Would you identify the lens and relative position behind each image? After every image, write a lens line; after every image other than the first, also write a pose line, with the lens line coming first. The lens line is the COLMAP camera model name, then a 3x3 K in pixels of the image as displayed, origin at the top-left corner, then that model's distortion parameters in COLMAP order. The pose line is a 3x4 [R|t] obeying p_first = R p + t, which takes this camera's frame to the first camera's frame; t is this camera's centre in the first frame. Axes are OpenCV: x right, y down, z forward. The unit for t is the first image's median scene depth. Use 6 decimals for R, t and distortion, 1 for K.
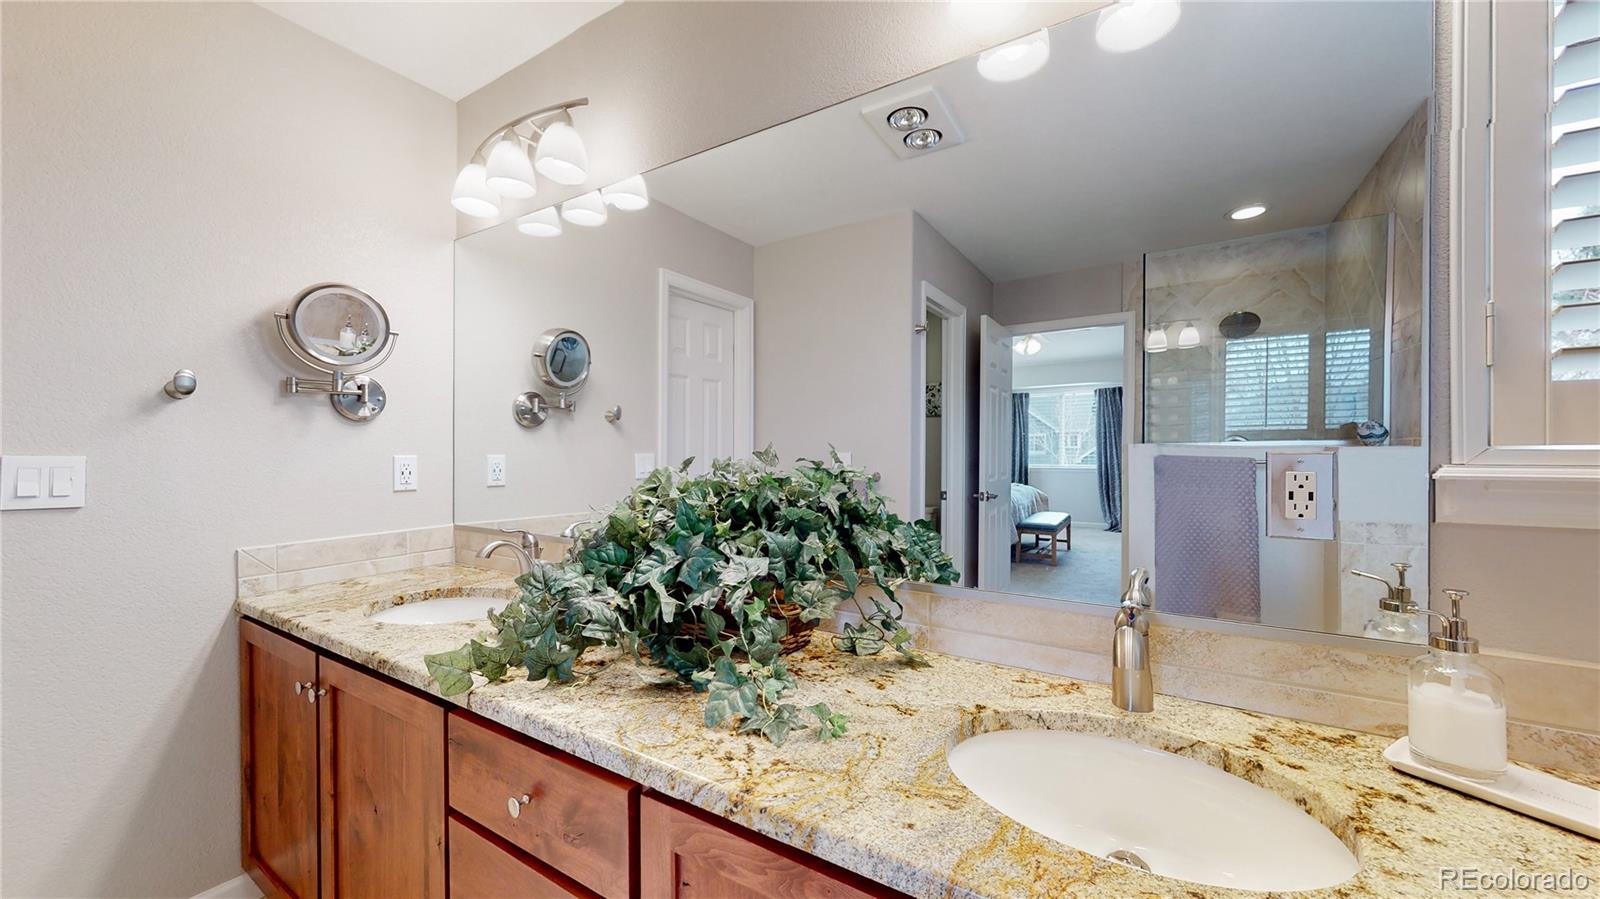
lens RADIAL K [[592.2, 0, 802.2], [0, 592.2, 446.3], [0, 0, 1]] dist [-0.004176, -0.000189]
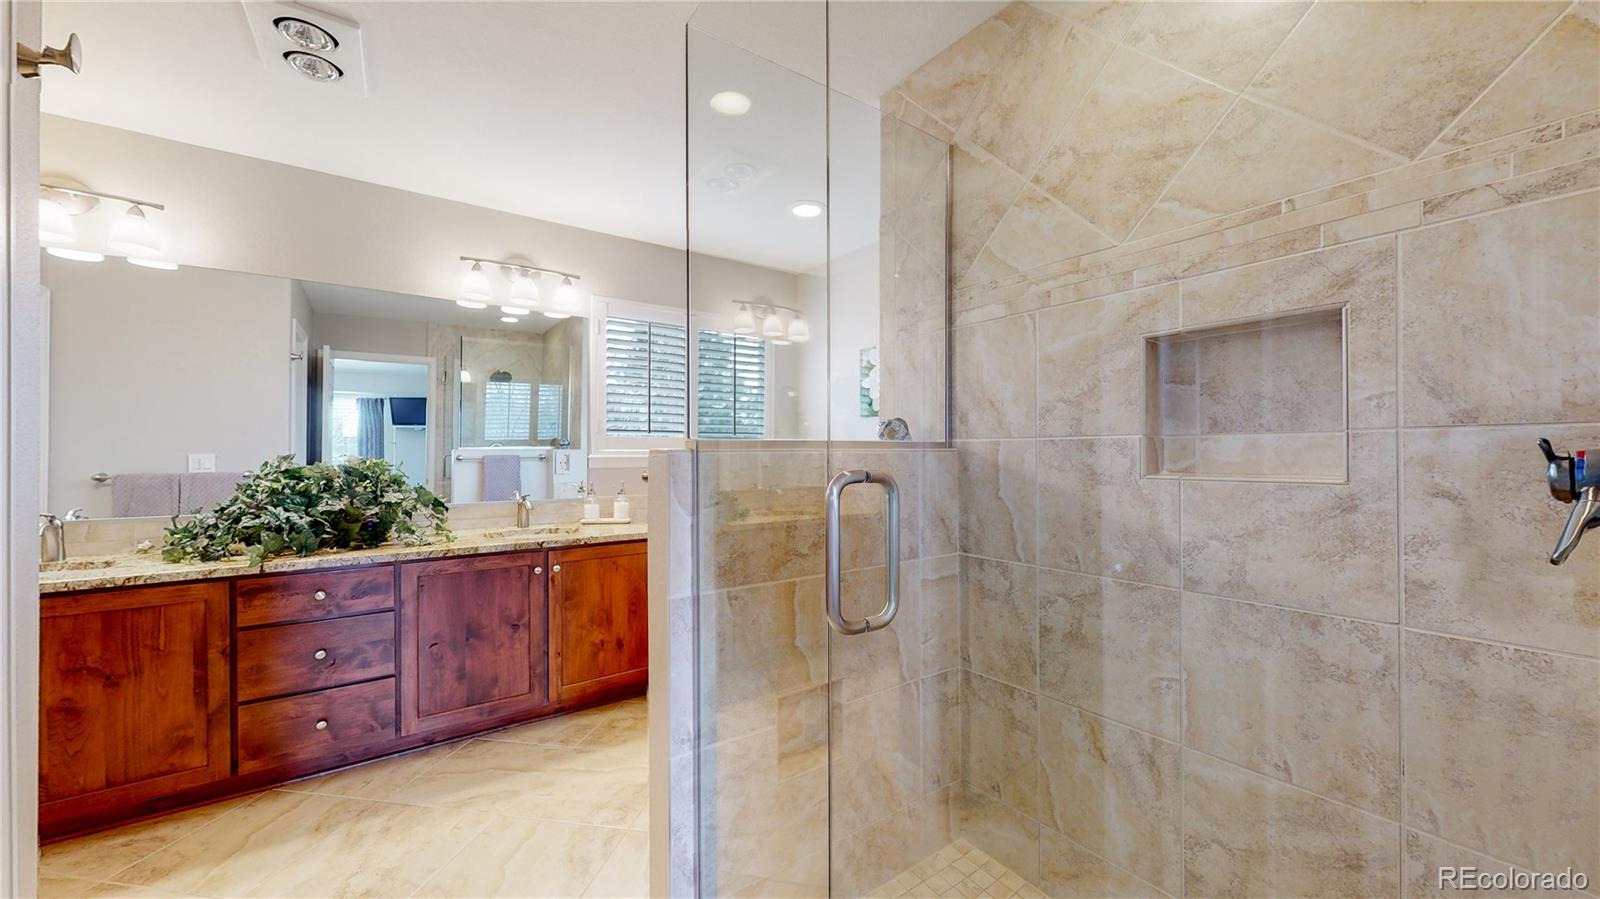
lens RADIAL K [[592.2, 0, 808.4], [0, 592.2, 446.1], [0, 0, 1]] dist [-0.004176, -0.000189]
pose [[0.377666, 0.007497, 0.925912, -0.440411], [0.001230, 0.999962, -0.008598, 0.004882], [-0.925941, 0.004387, 0.377642, -0.401271]]
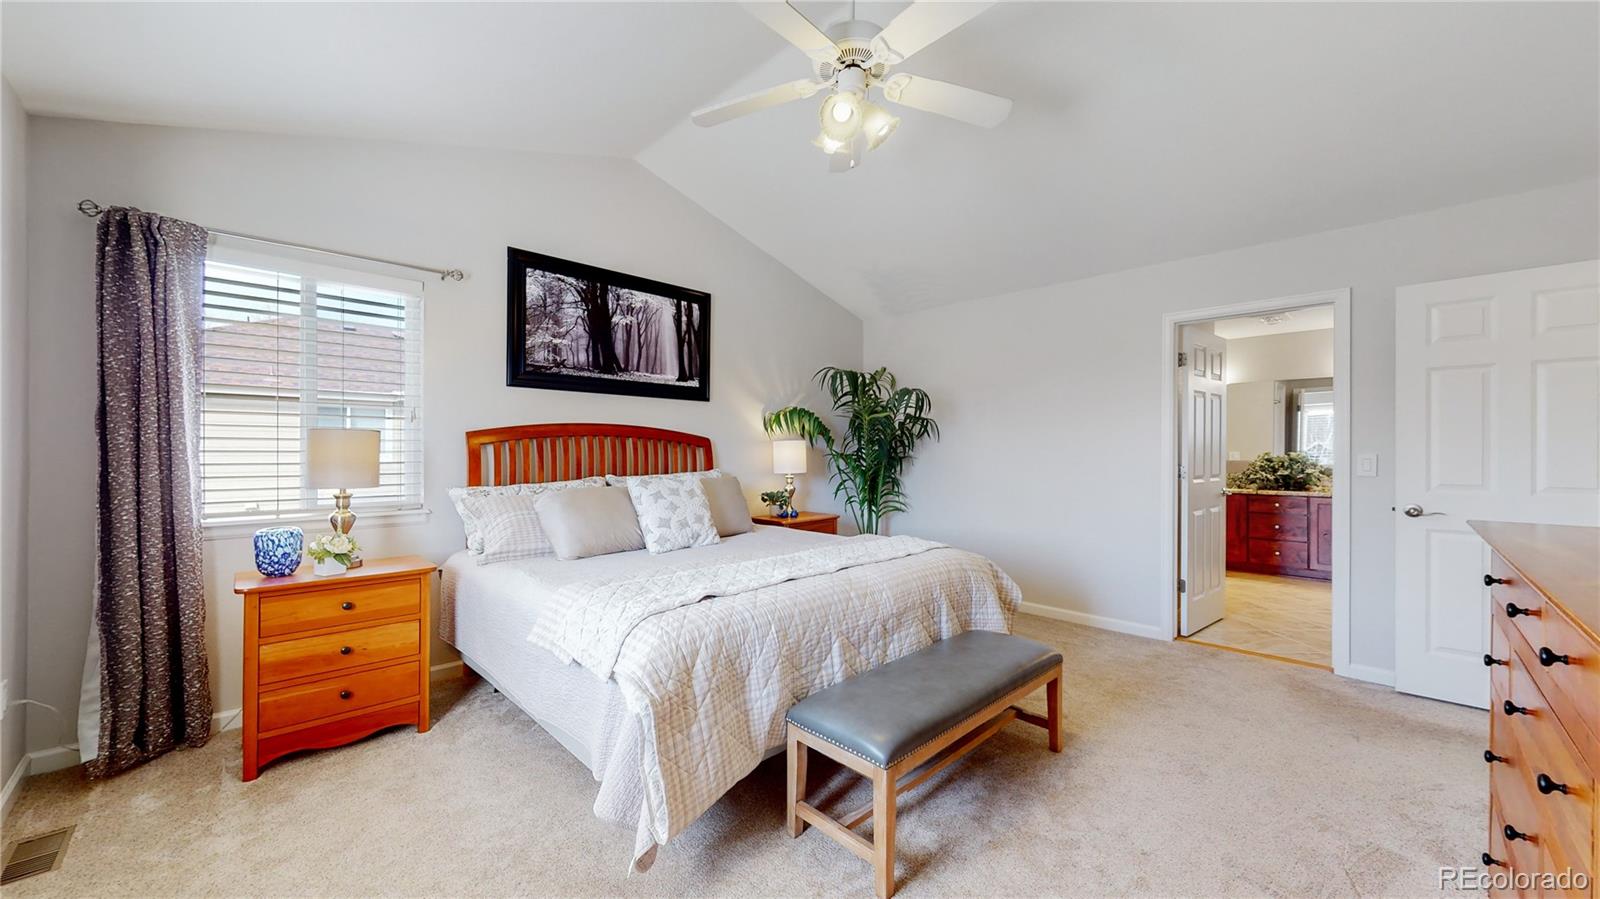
lens RADIAL K [[592.2, 0, 801.2], [0, 592.2, 452.0], [0, 0, 1]] dist [-0.004176, -0.000189]
pose [[0.973152, 0.006296, -0.230079, -1.555728], [-0.007738, 0.999956, -0.005366, 0.052578], [0.230035, 0.007003, 0.973157, -2.914462]]
